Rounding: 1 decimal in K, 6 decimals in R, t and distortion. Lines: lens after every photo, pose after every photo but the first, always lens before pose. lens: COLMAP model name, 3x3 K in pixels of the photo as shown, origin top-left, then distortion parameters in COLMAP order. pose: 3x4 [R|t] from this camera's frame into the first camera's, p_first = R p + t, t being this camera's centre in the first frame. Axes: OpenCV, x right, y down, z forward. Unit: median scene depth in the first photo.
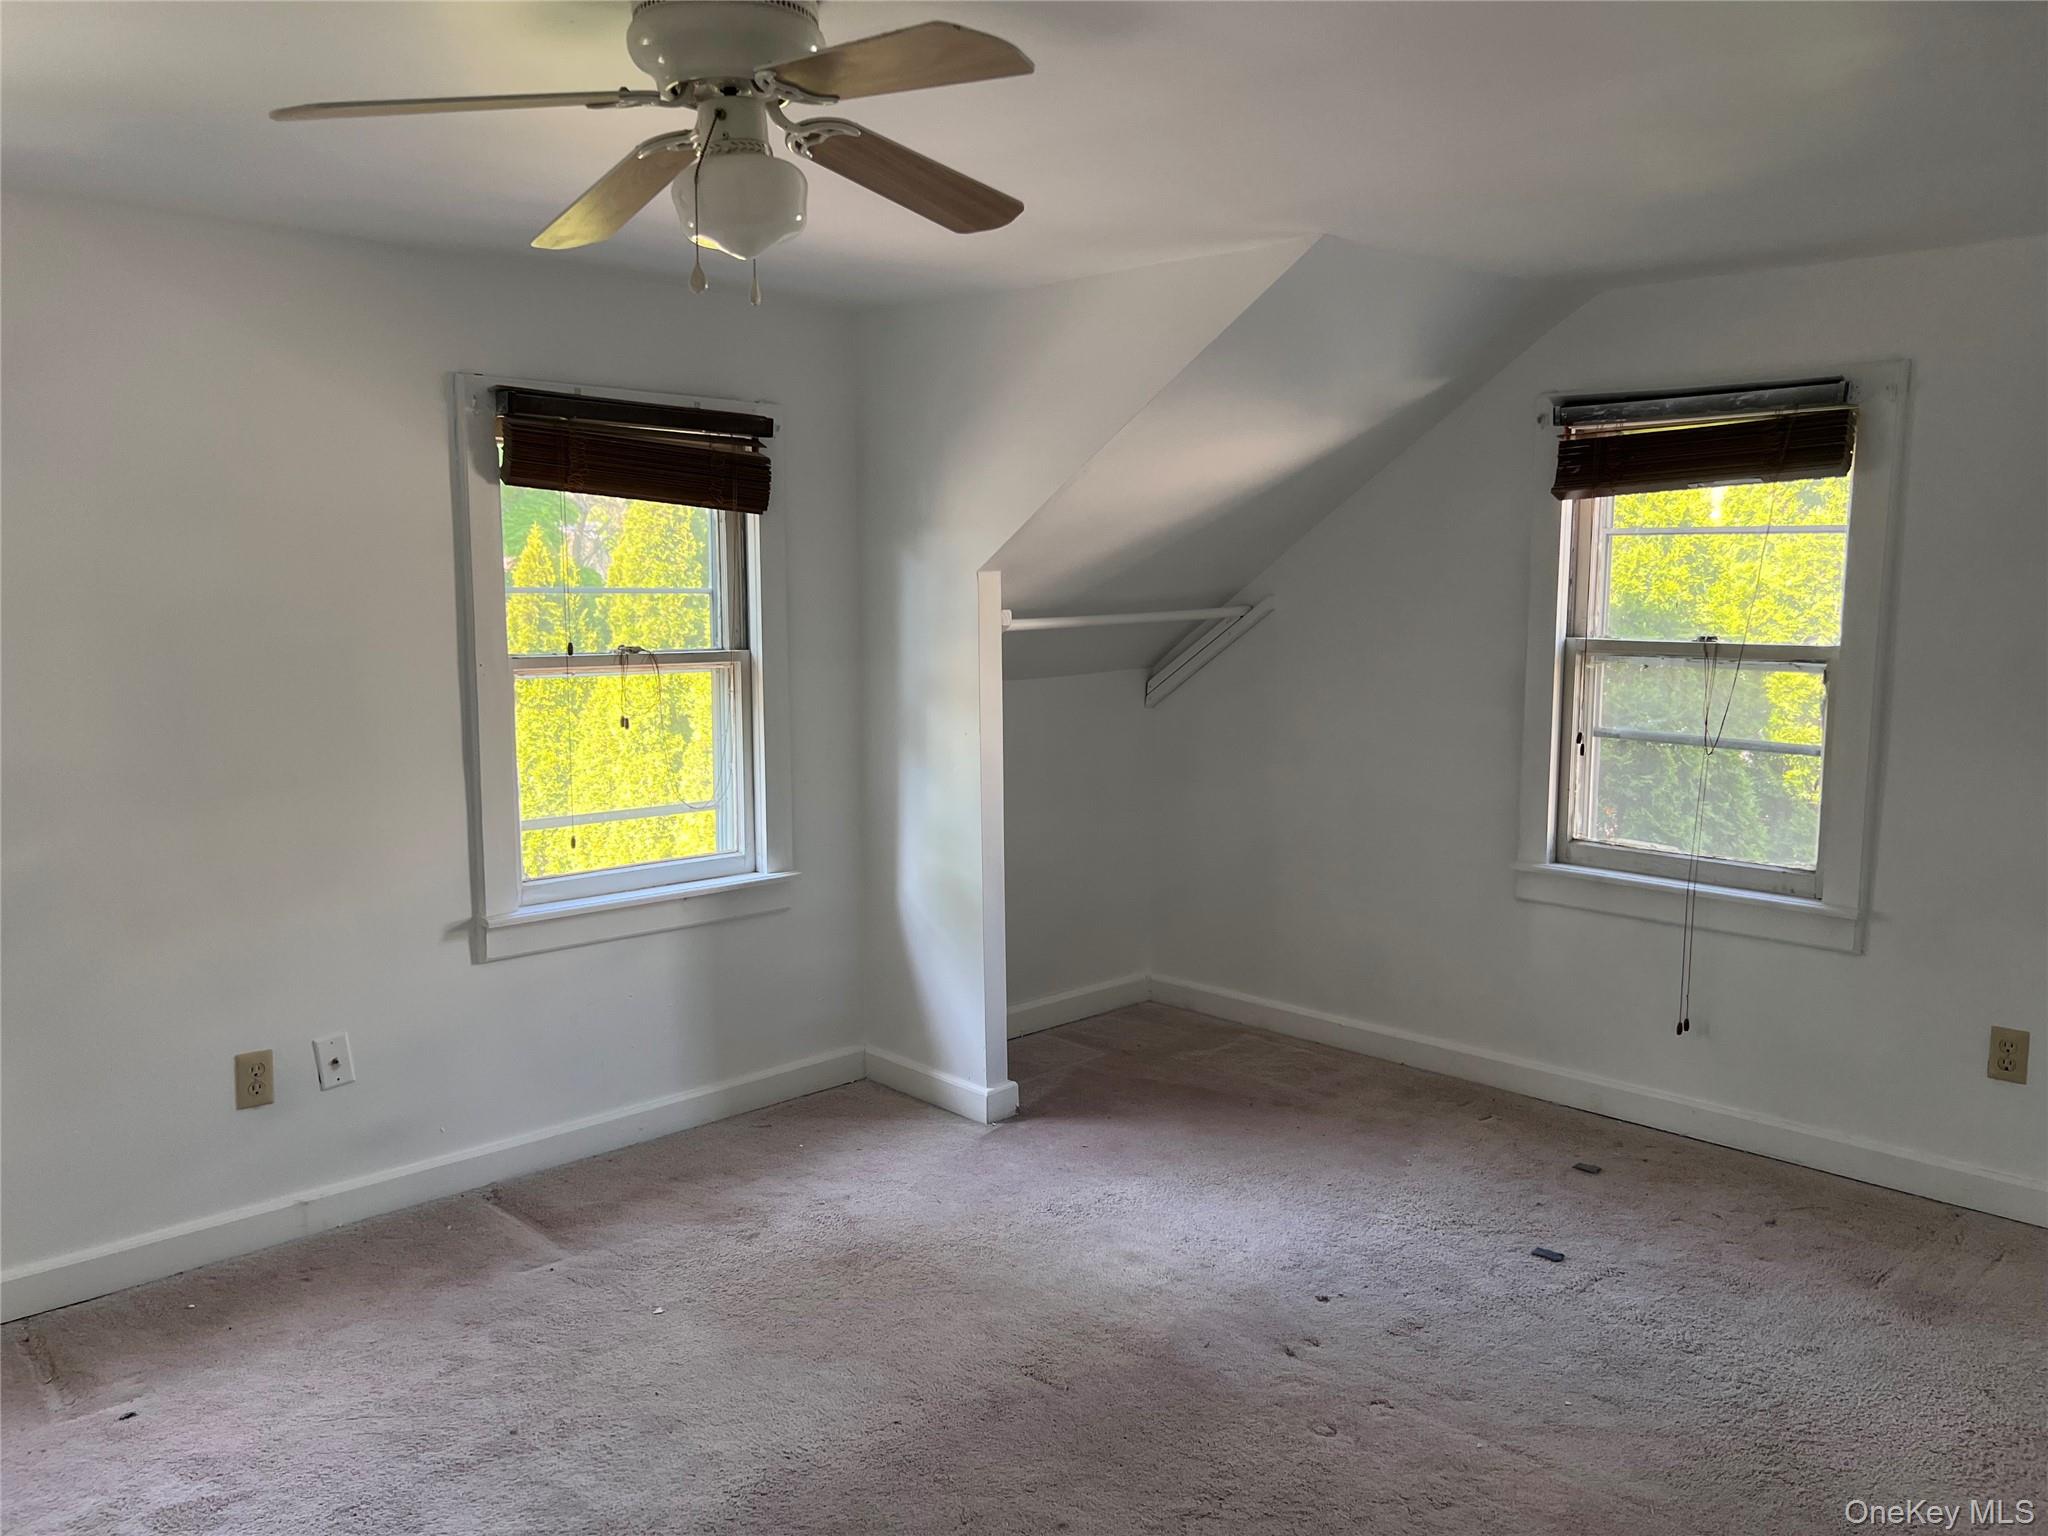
lens RADIAL K [[1524.1, 0, 1024.0], [0, 1524.1, 768.0], [0, 0, 1]] dist [0.037202, -0.050156]
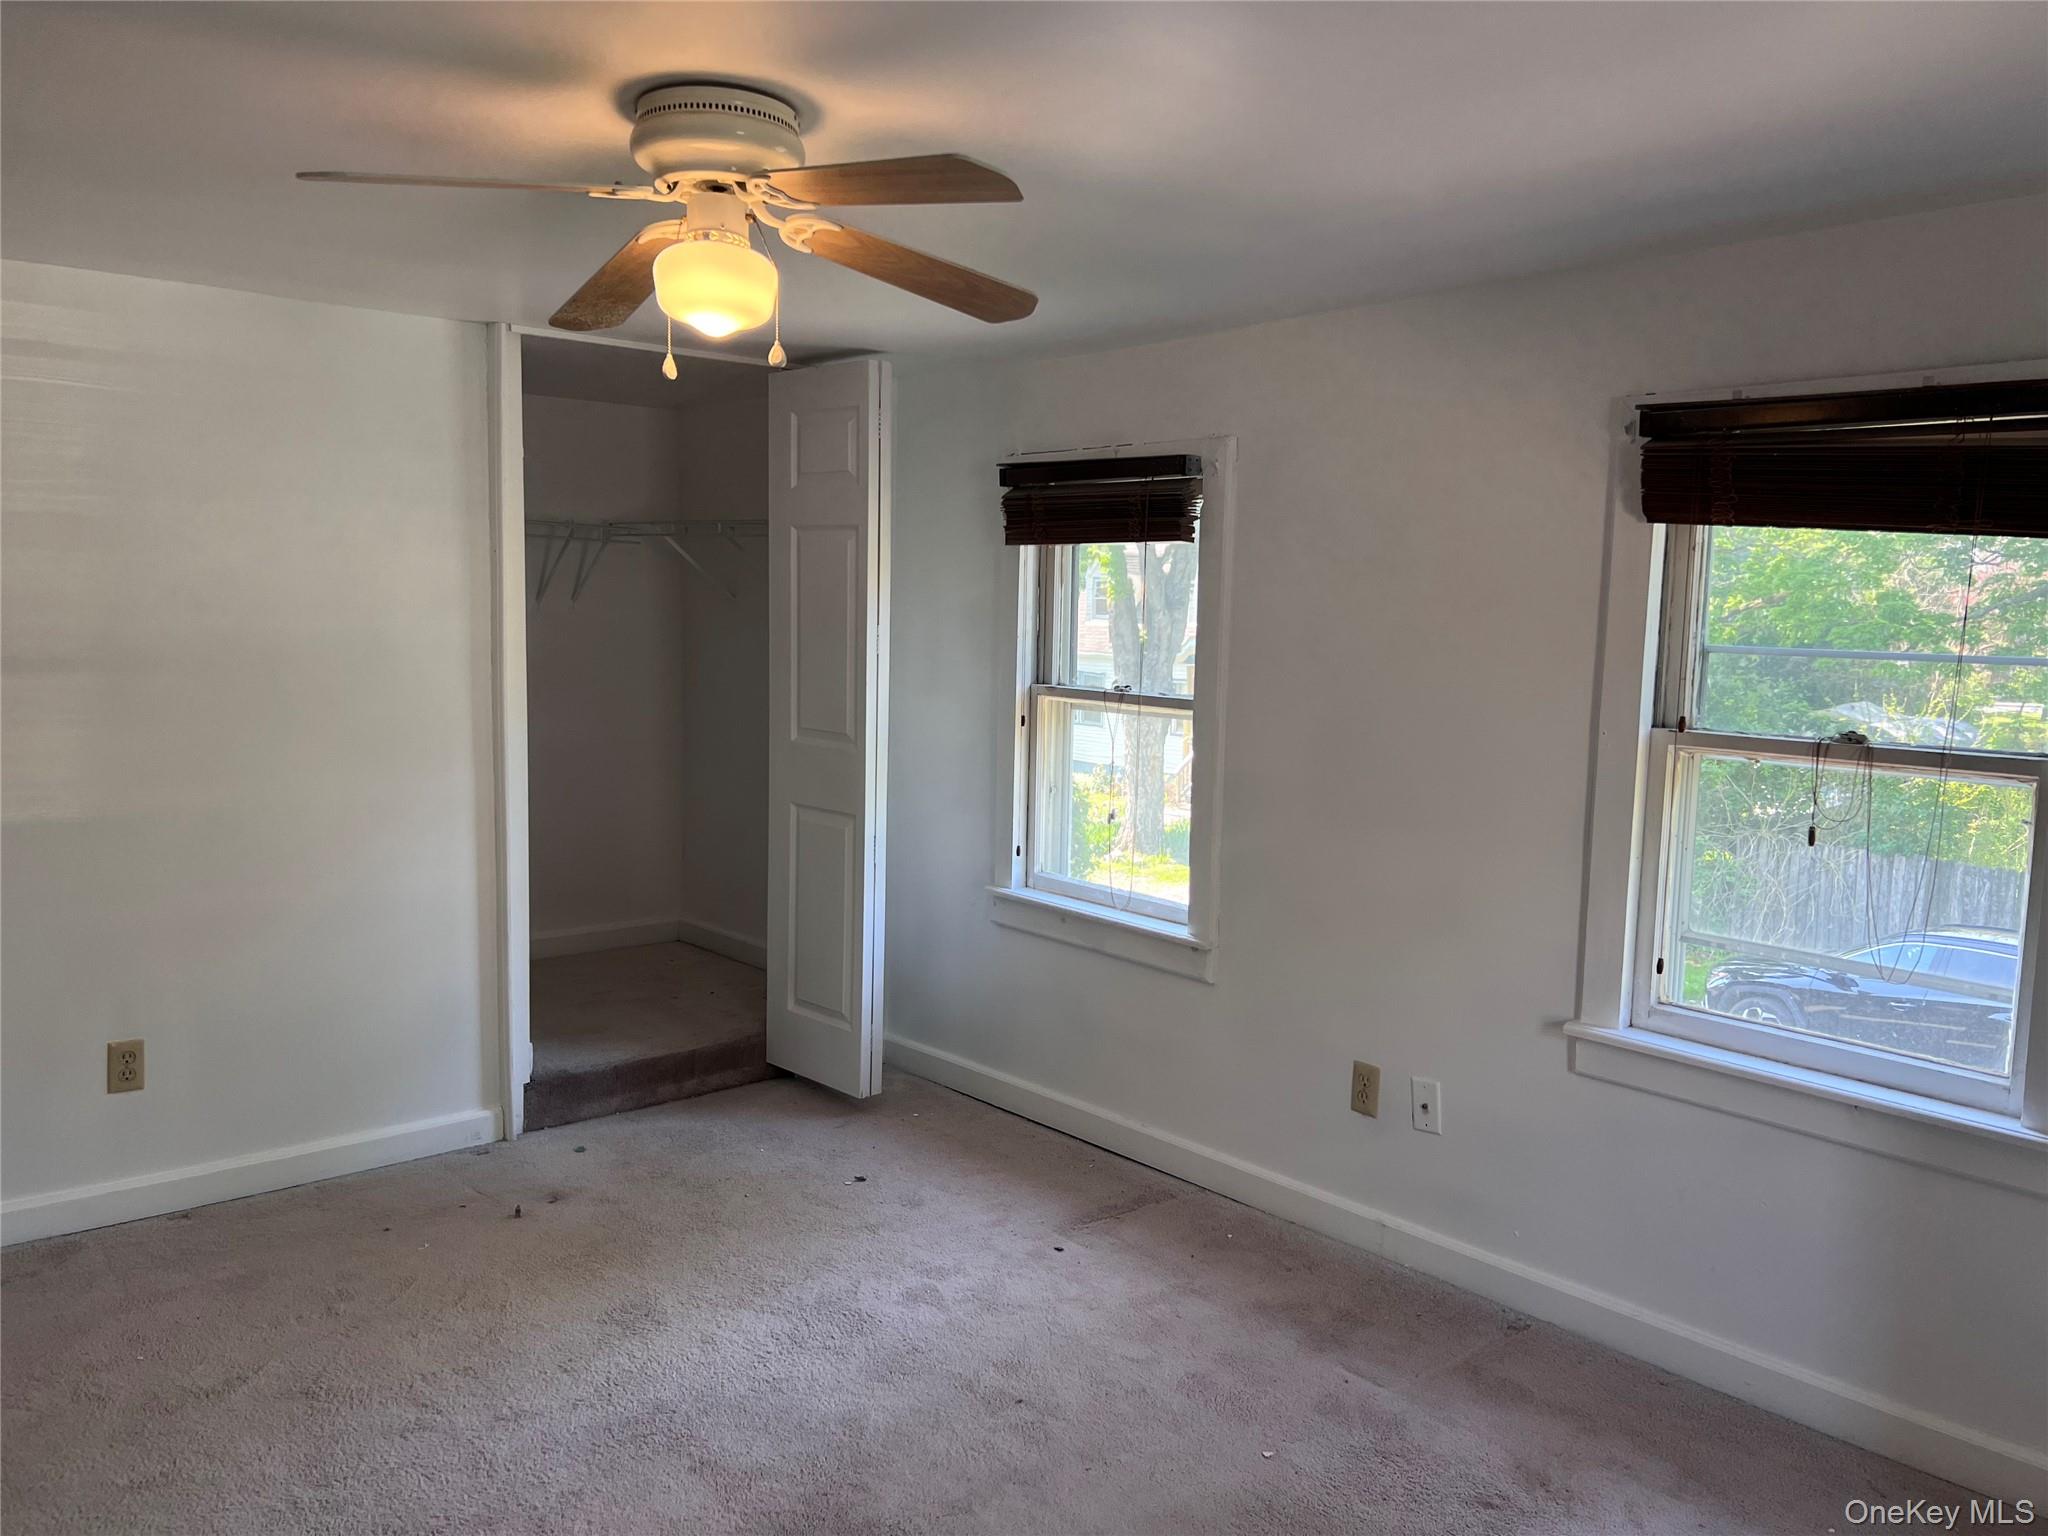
lens RADIAL K [[1550.6, 0, 1024.0], [0, 1550.6, 768.0], [0, 0, 1]] dist [0.110379, -0.158585]
pose [[-0.035060, 0.111924, -0.993098, 0.546482], [-0.135615, 0.983985, 0.115685, -0.108739], [0.990141, 0.138735, -0.019320, 0.712546]]
